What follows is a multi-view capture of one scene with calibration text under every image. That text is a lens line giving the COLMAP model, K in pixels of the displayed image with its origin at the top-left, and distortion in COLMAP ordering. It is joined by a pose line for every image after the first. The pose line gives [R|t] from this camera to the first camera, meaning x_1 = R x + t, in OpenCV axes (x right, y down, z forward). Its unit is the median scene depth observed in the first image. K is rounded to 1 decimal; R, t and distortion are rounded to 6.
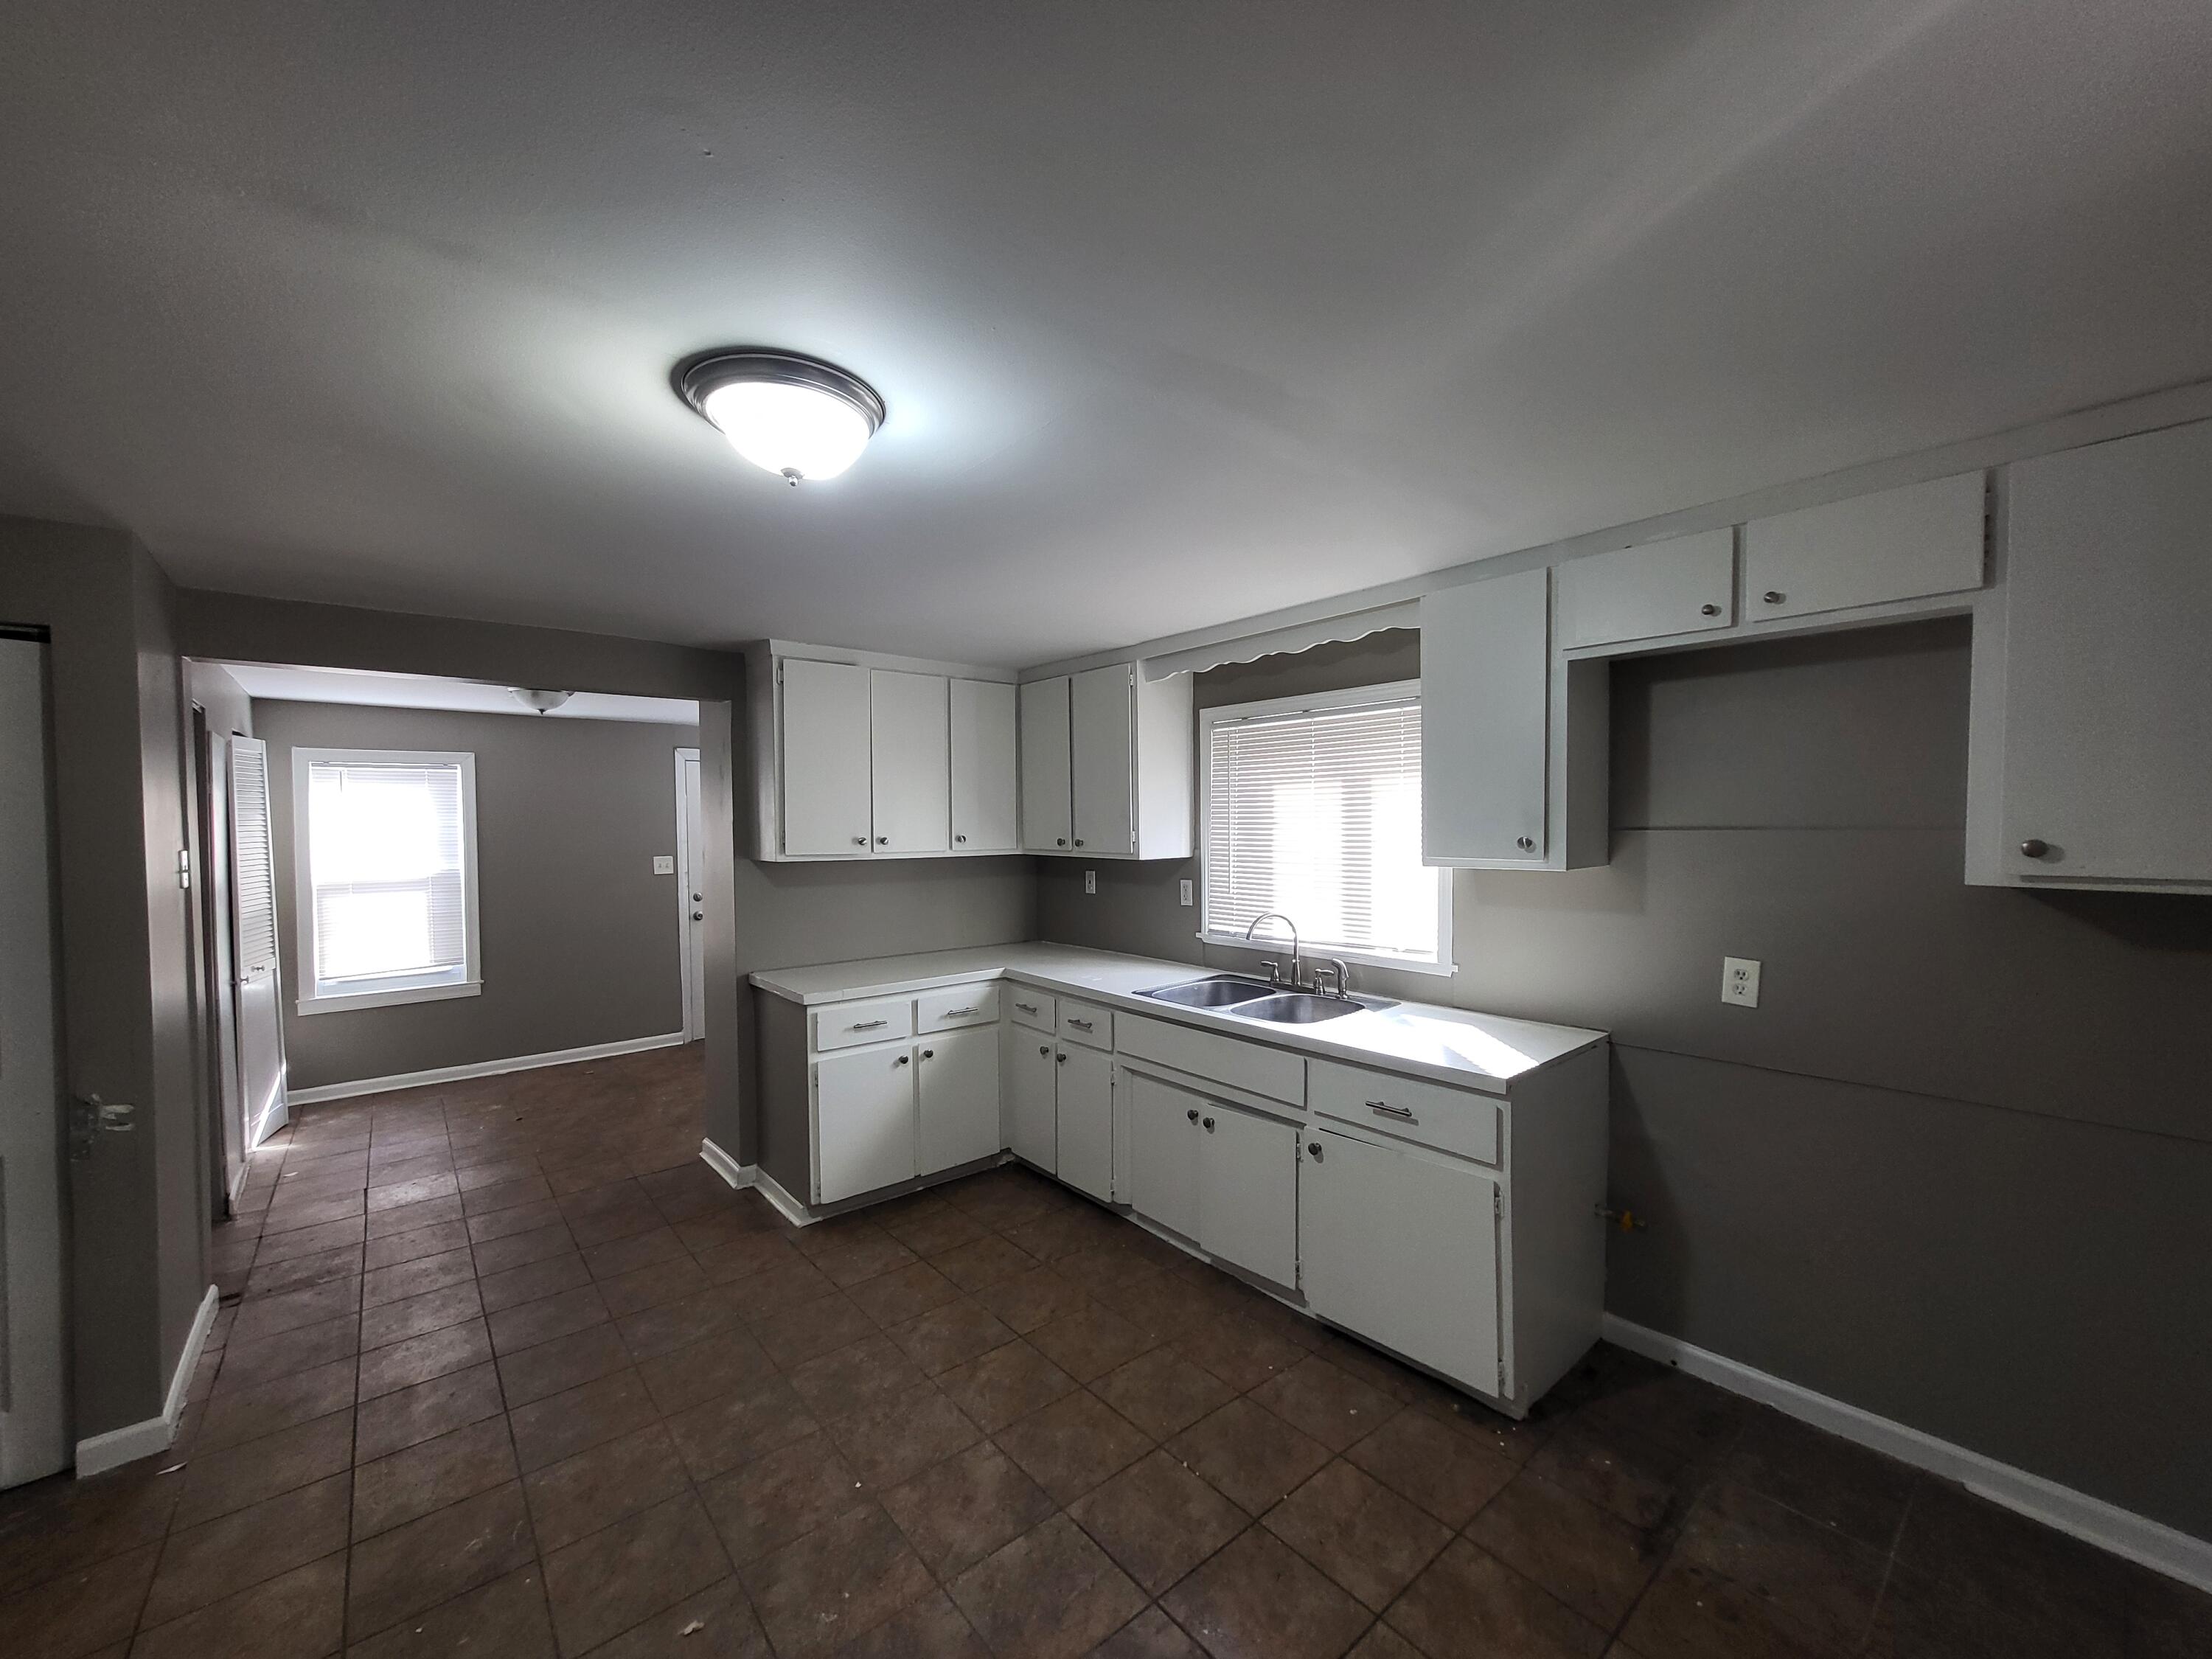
lens RADIAL K [[878.6, 0, 1102.1], [0, 878.6, 836.3], [0, 0, 1]] dist [0.003223, -0.000027]
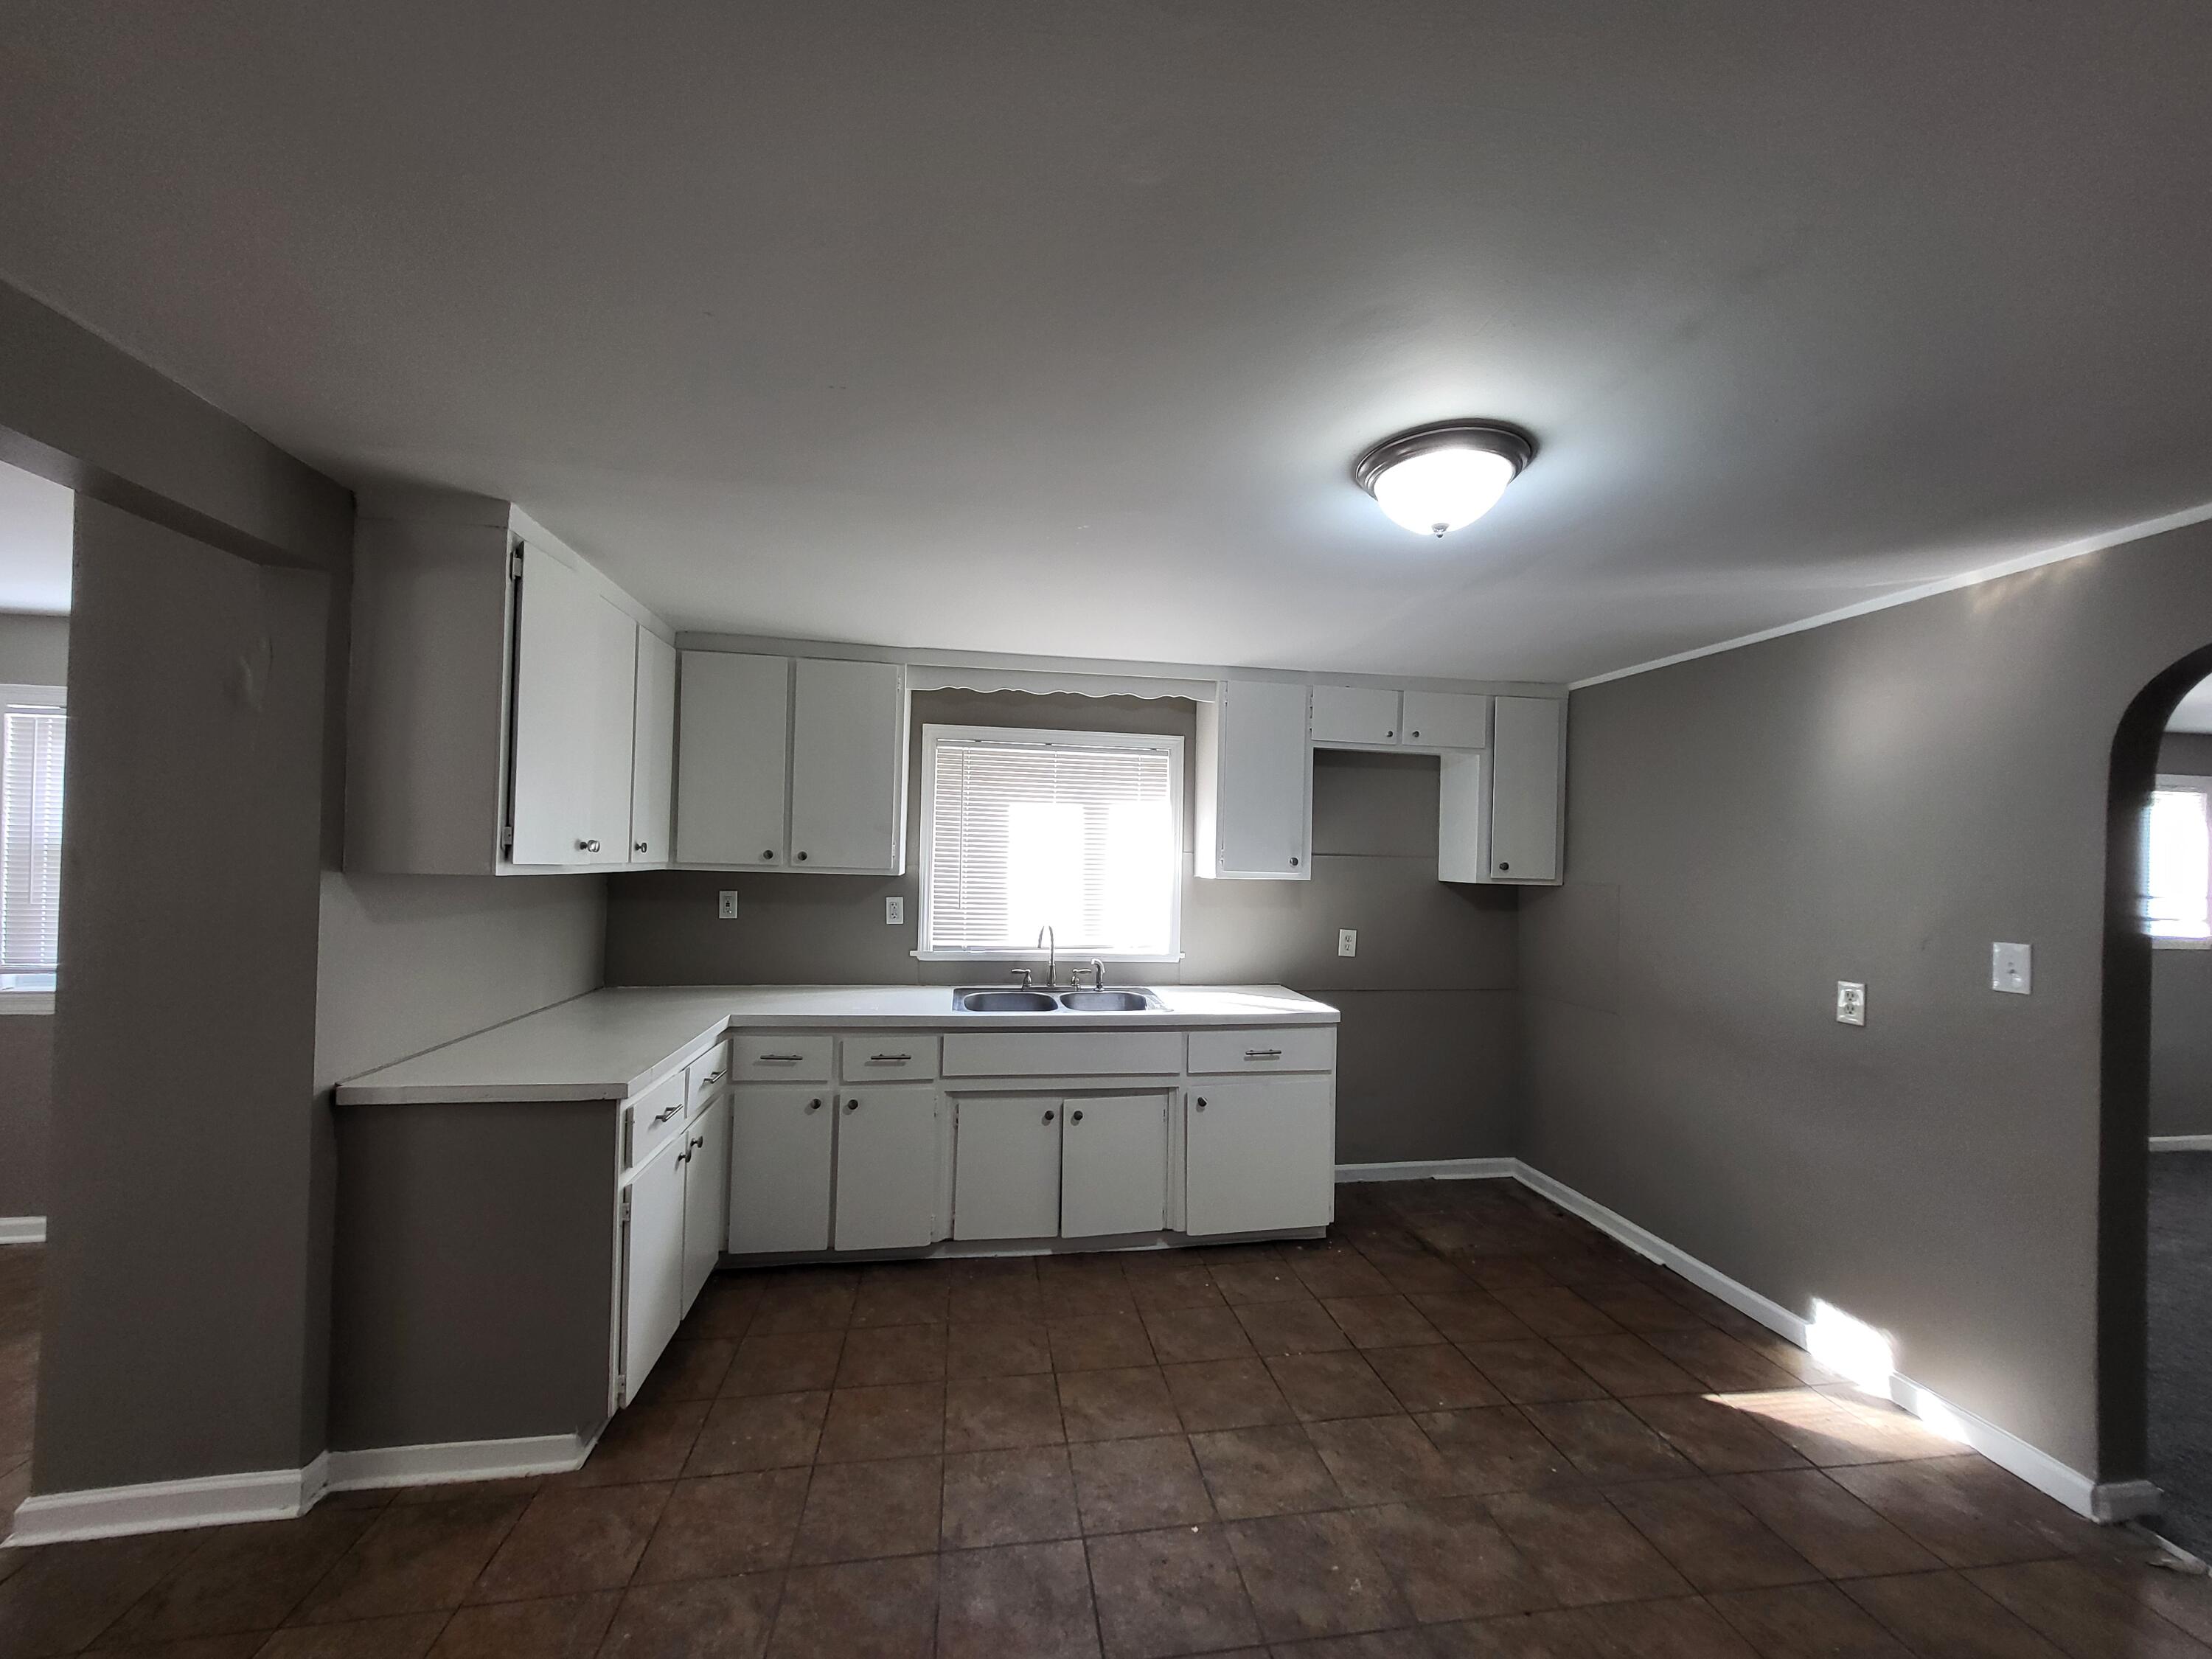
lens RADIAL K [[878.6, 0, 1110.0], [0, 878.6, 836.2], [0, 0, 1]] dist [0.003223, -0.000027]
pose [[0.503746, 0.043020, 0.862780, -0.928223], [-0.013427, 0.999028, -0.041974, 0.030003], [-0.863747, 0.009560, 0.503834, 0.475549]]
